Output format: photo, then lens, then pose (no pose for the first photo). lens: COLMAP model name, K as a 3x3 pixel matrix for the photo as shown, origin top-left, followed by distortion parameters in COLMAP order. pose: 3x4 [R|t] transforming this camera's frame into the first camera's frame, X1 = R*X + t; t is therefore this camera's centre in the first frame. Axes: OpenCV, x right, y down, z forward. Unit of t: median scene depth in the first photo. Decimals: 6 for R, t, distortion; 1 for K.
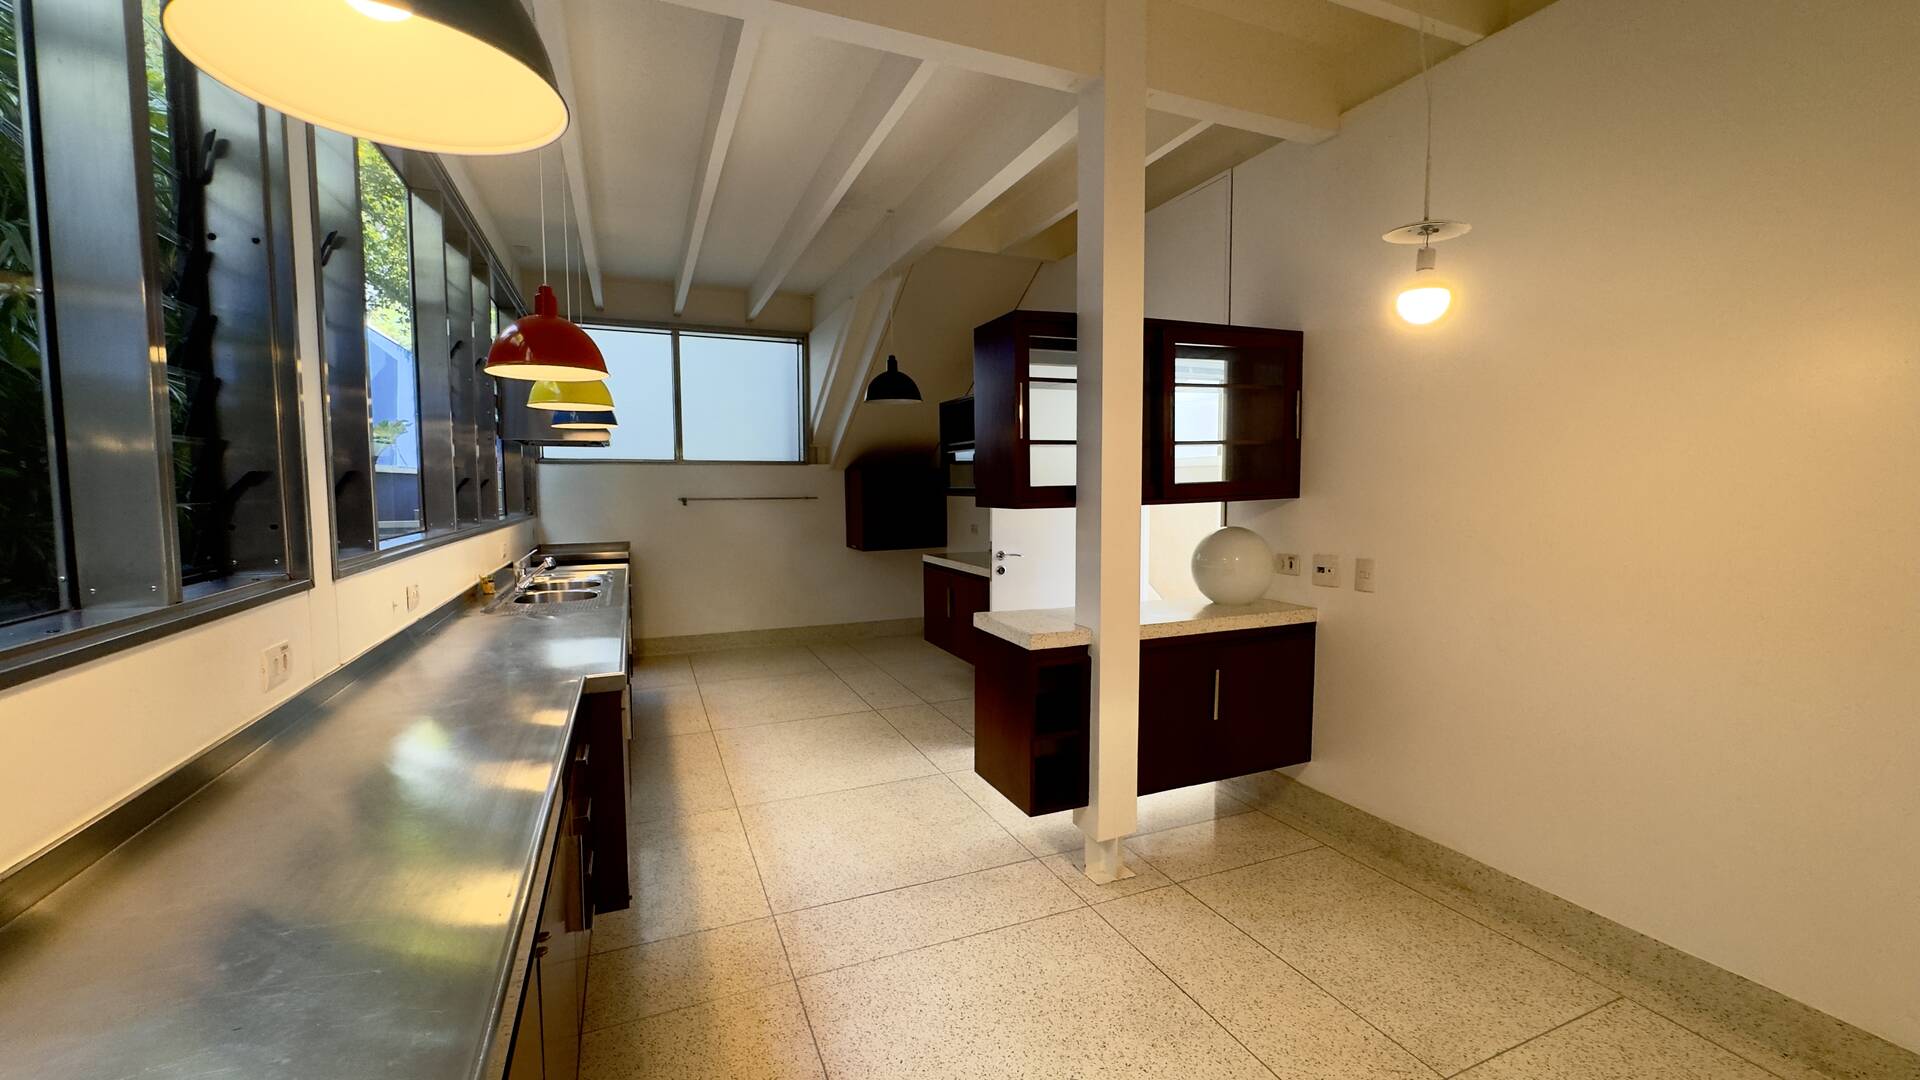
lens RADIAL K [[767.8, 0, 954.1], [0, 767.8, 541.9], [0, 0, 1]] dist [-0.000849, 0.000072]
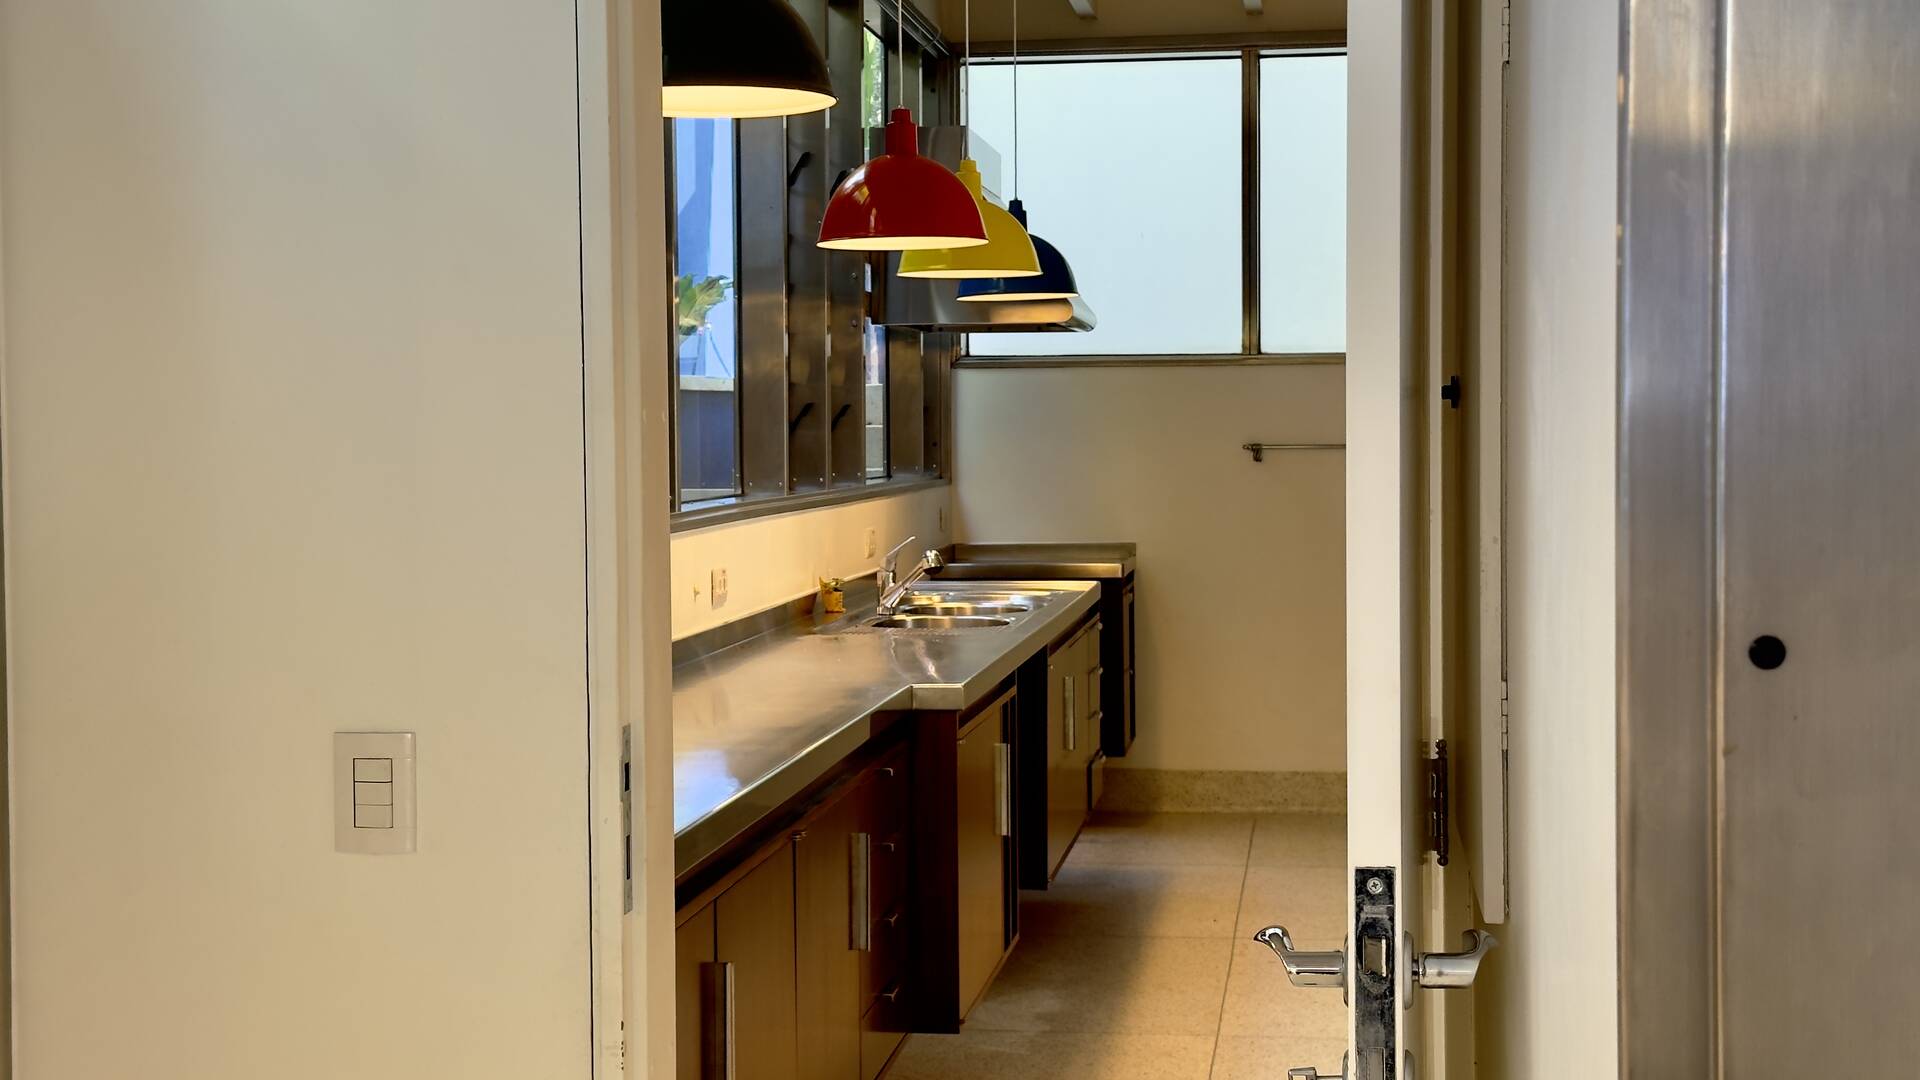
lens RADIAL K [[2581.1, 0, 960.0], [0, 2581.1, 540.0], [0, 0, 1]] dist [0.190274, 0.011238]
pose [[0.863398, 0.018876, -0.504170, 0.364739], [-0.030454, 0.999428, -0.014735, 0.034950], [0.503603, 0.028076, 0.863479, -0.501507]]
